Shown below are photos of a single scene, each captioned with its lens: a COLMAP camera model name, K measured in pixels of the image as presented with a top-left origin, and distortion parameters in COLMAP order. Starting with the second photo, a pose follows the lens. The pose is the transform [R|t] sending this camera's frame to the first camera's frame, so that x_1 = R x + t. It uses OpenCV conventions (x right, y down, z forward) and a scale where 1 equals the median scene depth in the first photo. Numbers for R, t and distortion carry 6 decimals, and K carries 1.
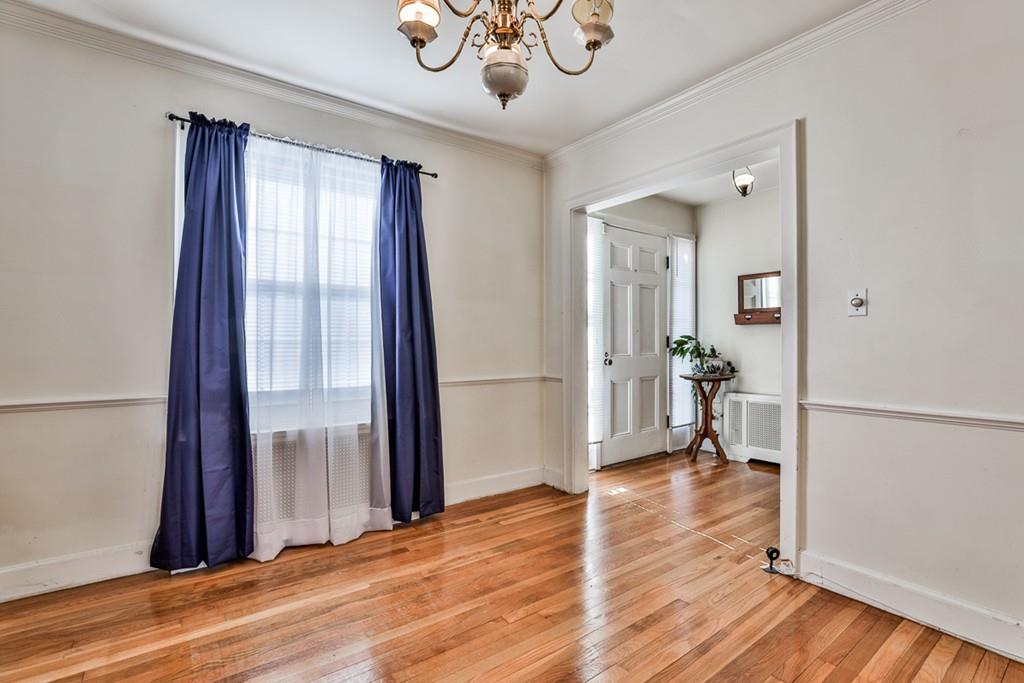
lens RADIAL K [[486.9, 0, 521.0], [0, 486.9, 339.8], [0, 0, 1]] dist [-0.037175, 0.009969]
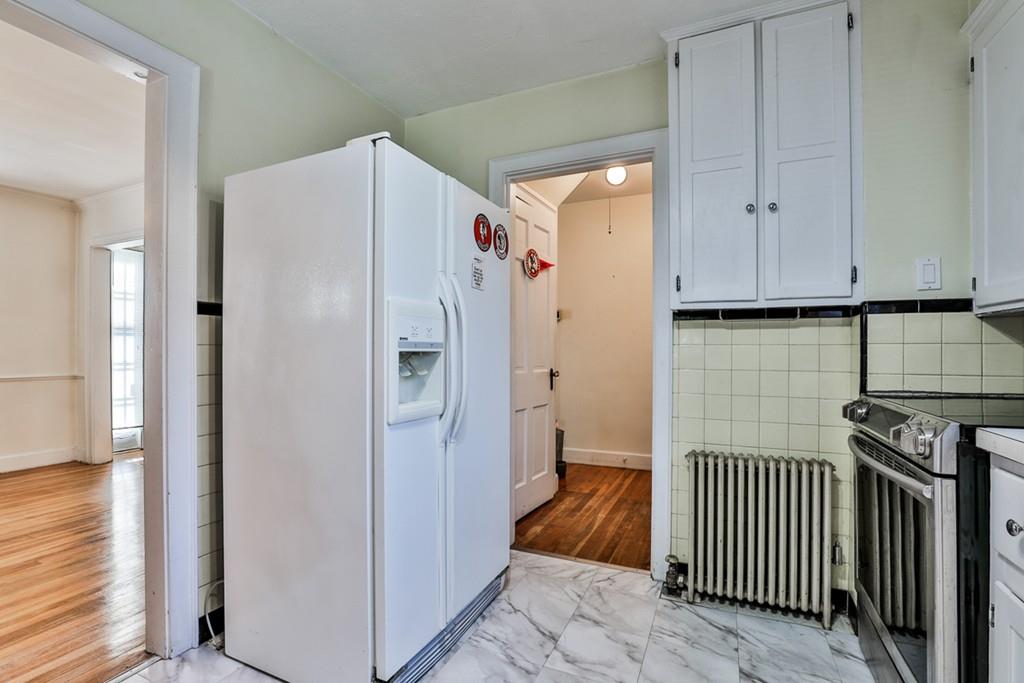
lens RADIAL K [[460.6, 0, 509.4], [0, 460.6, 347.1], [0, 0, 1]] dist [-0.025718, 0.002006]
pose [[0.862397, 0.004931, 0.506209, 0.639605], [-0.005616, 0.999984, -0.000174, -0.005715], [-0.506202, -0.002693, 0.862411, -0.858754]]
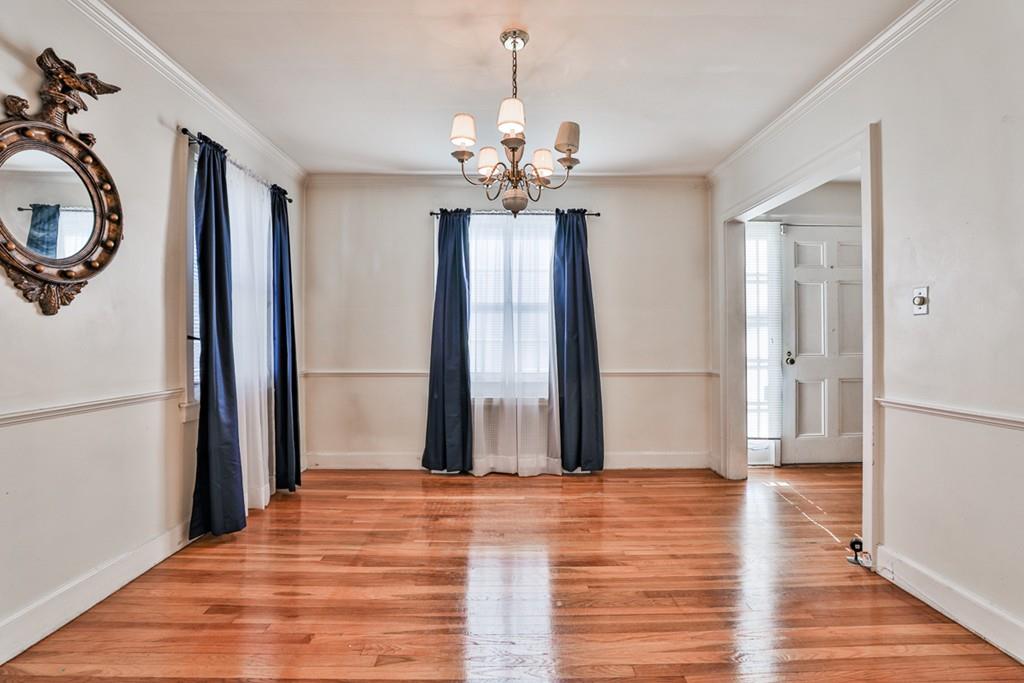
lens RADIAL K [[486.9, 0, 505.6], [0, 486.9, 342.6], [0, 0, 1]] dist [-0.037175, 0.009969]
pose [[0.807030, -0.000682, -0.590510, 0.485731], [0.003886, 0.999984, 0.004155, 0.001296], [0.590498, -0.005648, 0.807019, -0.256439]]
